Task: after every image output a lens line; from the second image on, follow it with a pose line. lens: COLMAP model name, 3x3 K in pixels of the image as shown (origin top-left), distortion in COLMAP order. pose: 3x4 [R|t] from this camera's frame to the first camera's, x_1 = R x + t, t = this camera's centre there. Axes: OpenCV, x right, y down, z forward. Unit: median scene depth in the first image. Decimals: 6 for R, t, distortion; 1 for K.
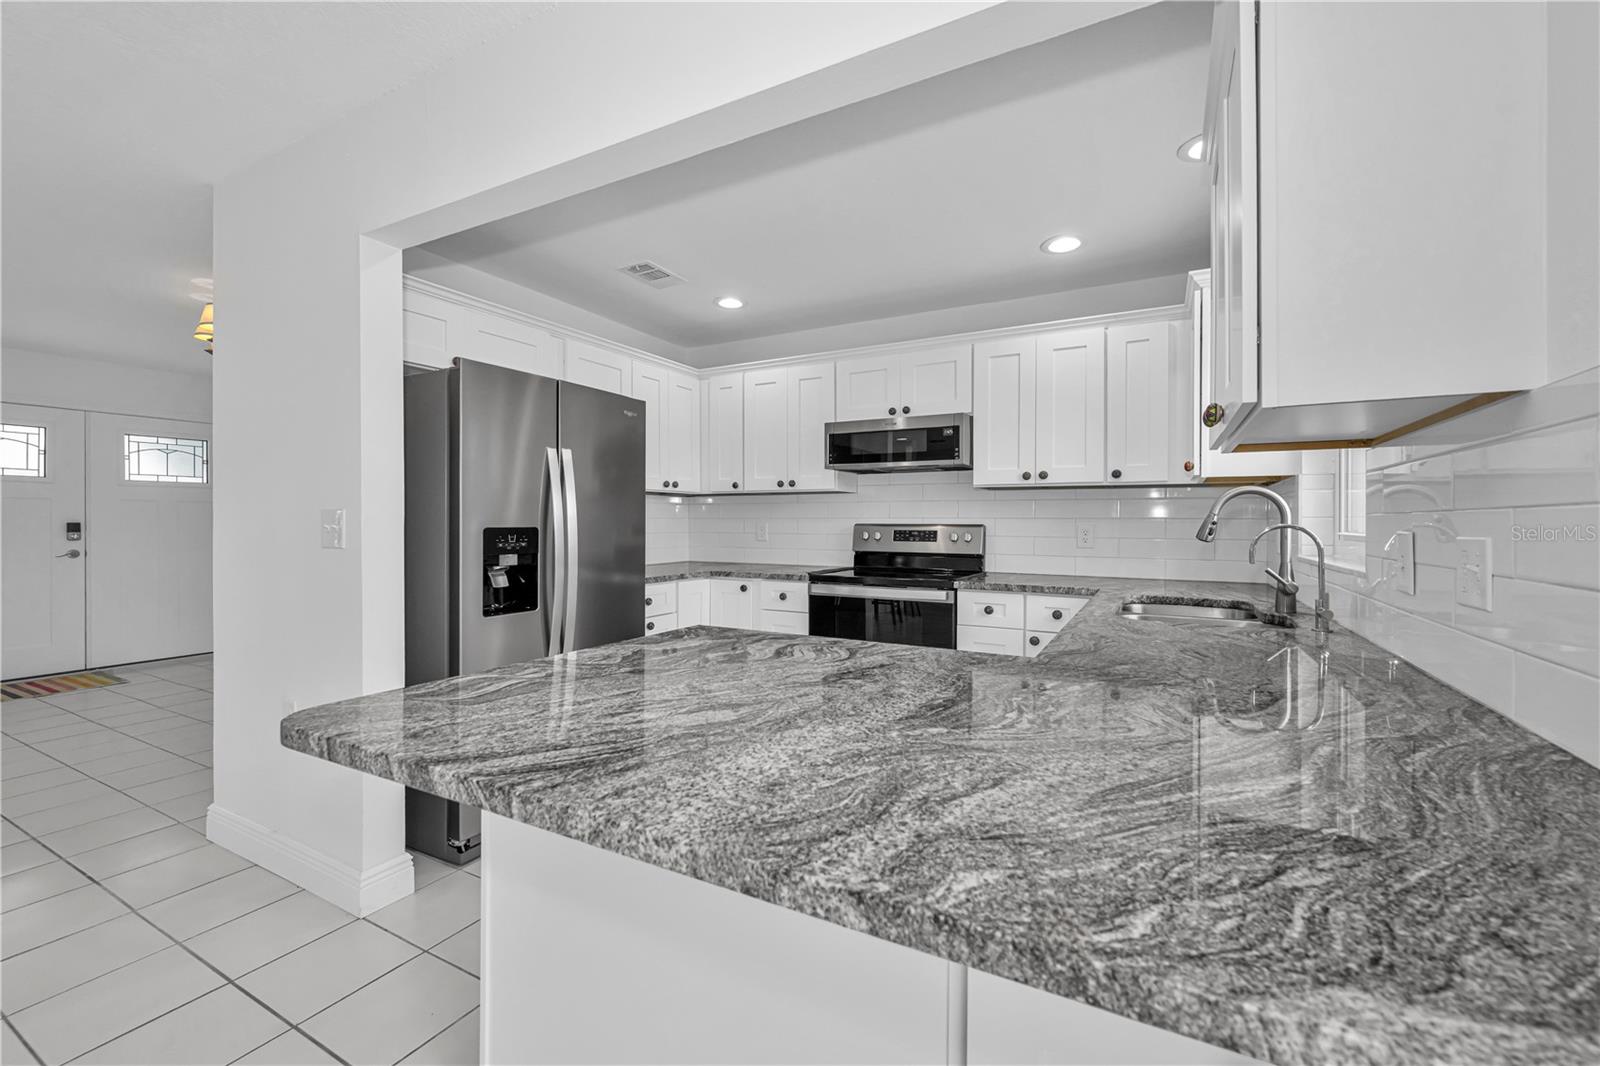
lens RADIAL K [[642.5, 0, 800.8], [0, 642.5, 523.4], [0, 0, 1]] dist [-0.002601, 0.000096]
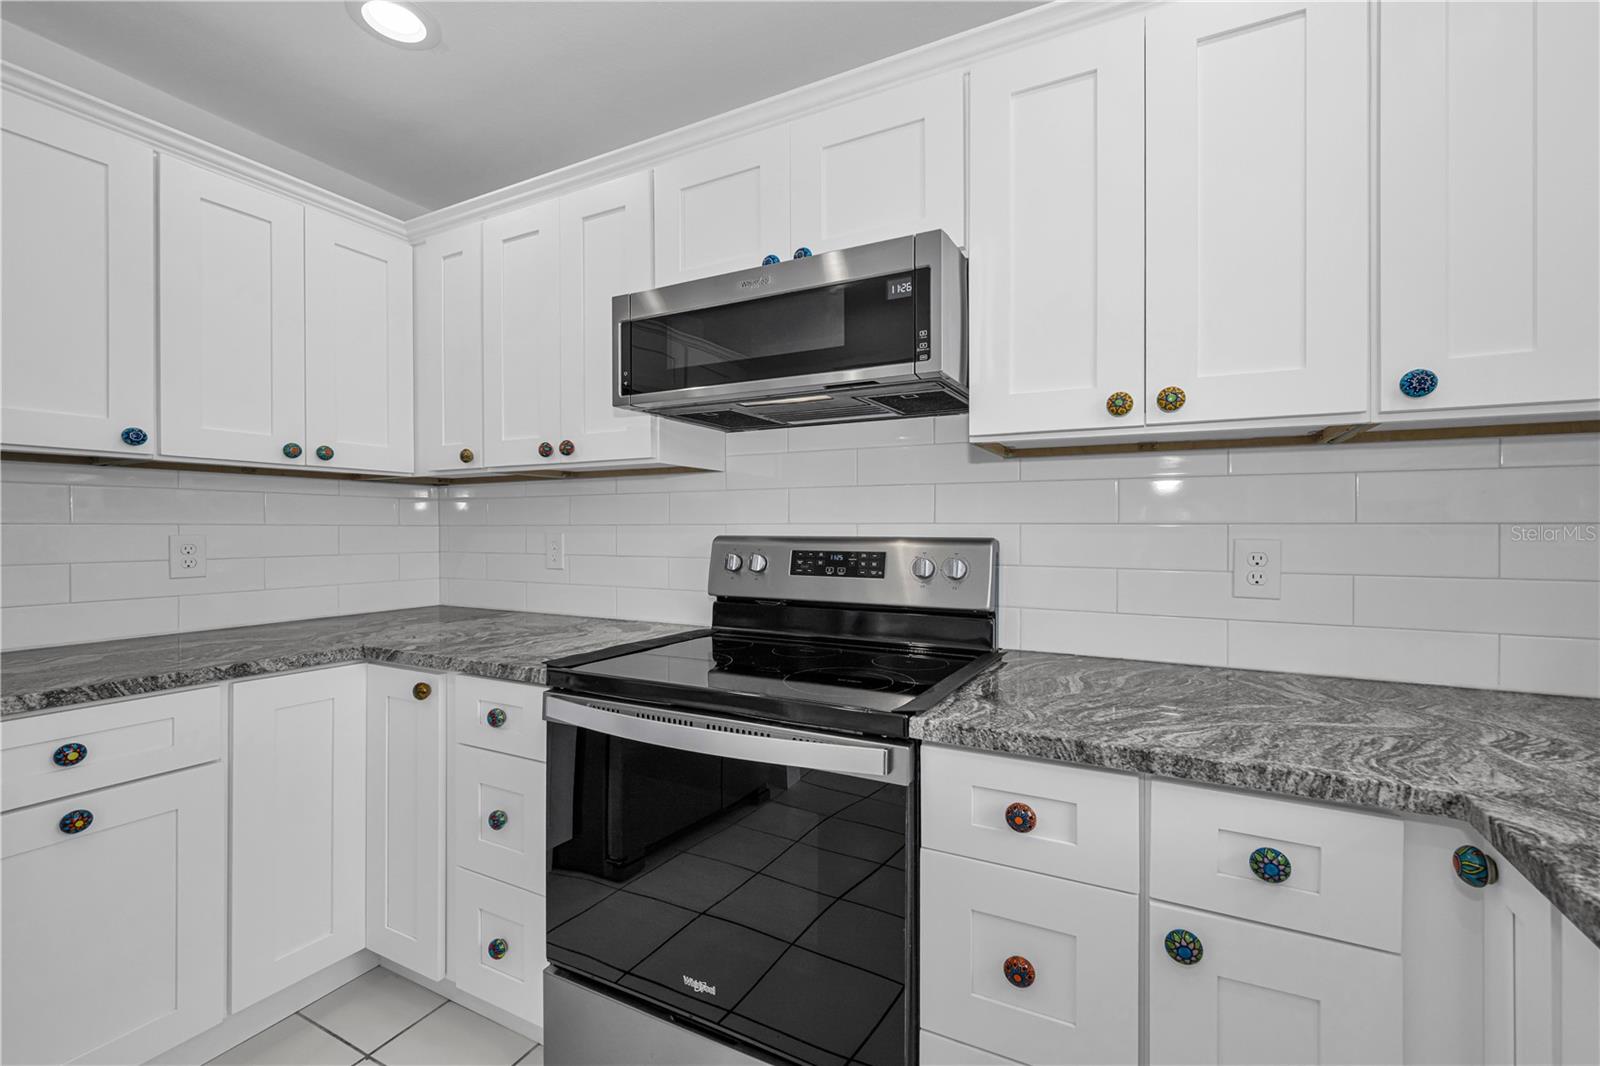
lens RADIAL K [[642.5, 0, 792.6], [0, 642.5, 532.1], [0, 0, 1]] dist [-0.002601, 0.000096]
pose [[0.999972, -0.001807, -0.007321, 0.163035], [0.001798, 0.999998, -0.001246, -0.002476], [0.007323, 0.001233, 0.999972, 0.606426]]
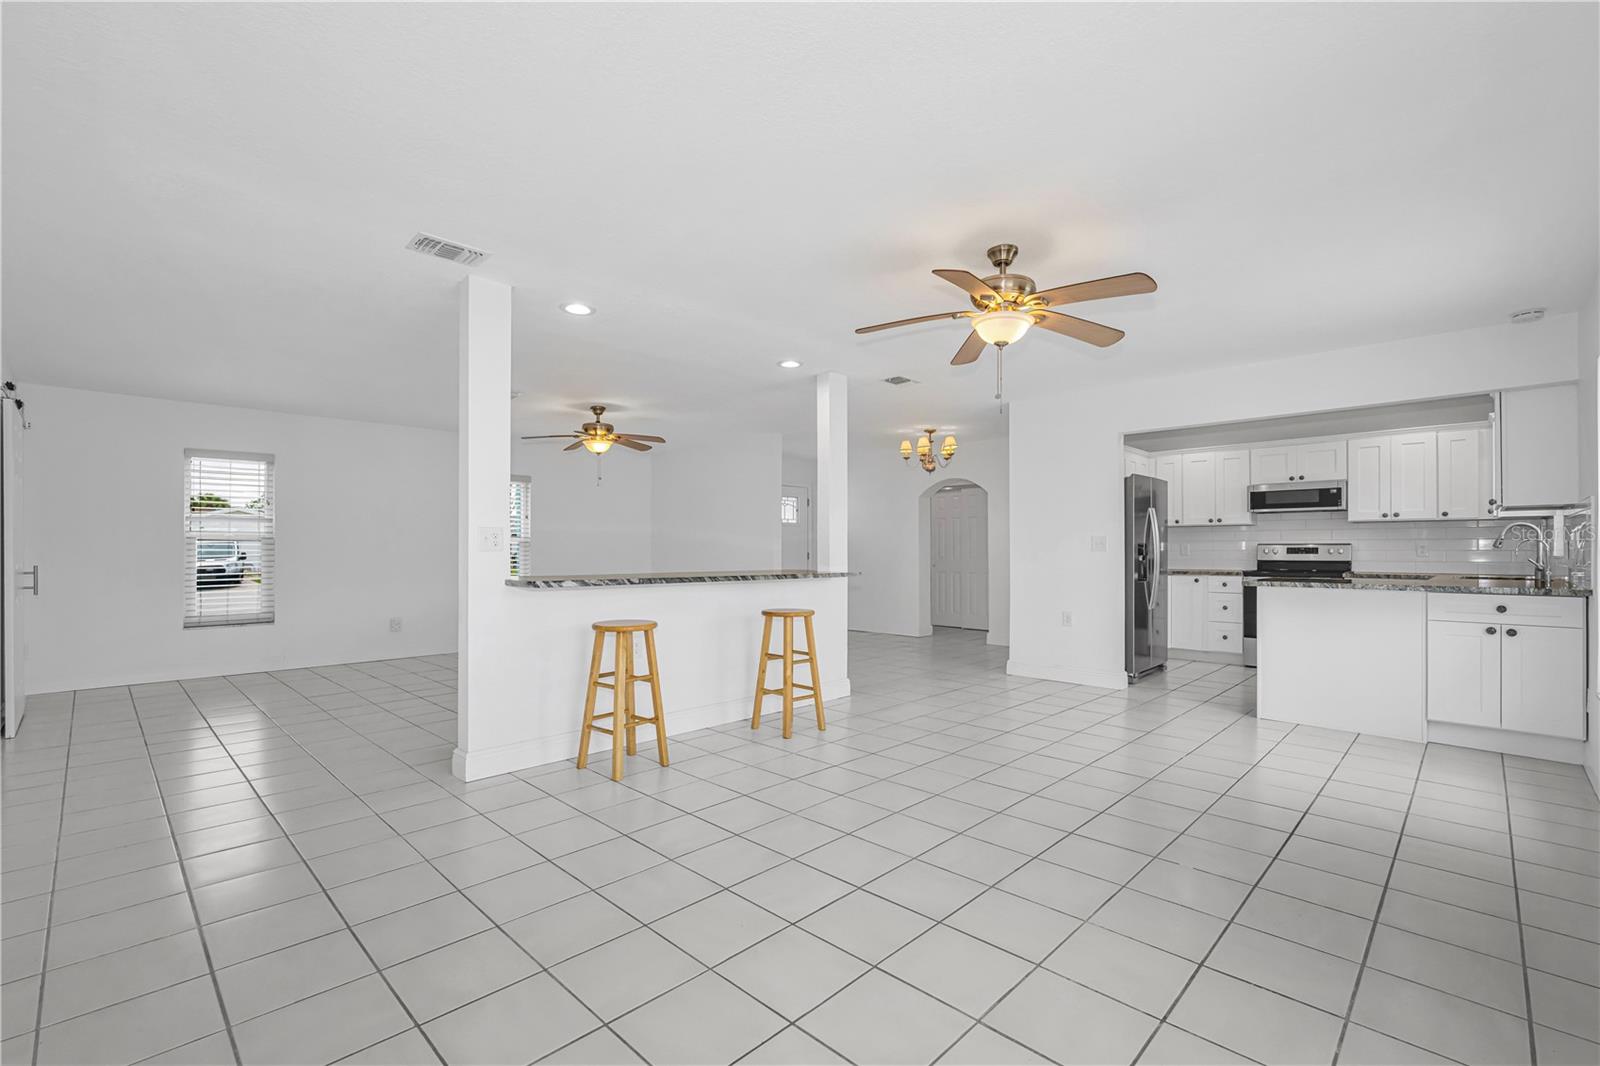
lens RADIAL K [[697.4, 0, 813.3], [0, 697.4, 547.4], [0, 0, 1]] dist [-0.012093, -0.000844]
pose [[0.964477, -0.005172, -0.264117, -0.630898], [0.003201, 0.999964, -0.007890, 0.023157], [0.264148, 0.006765, 0.964458, -1.189686]]
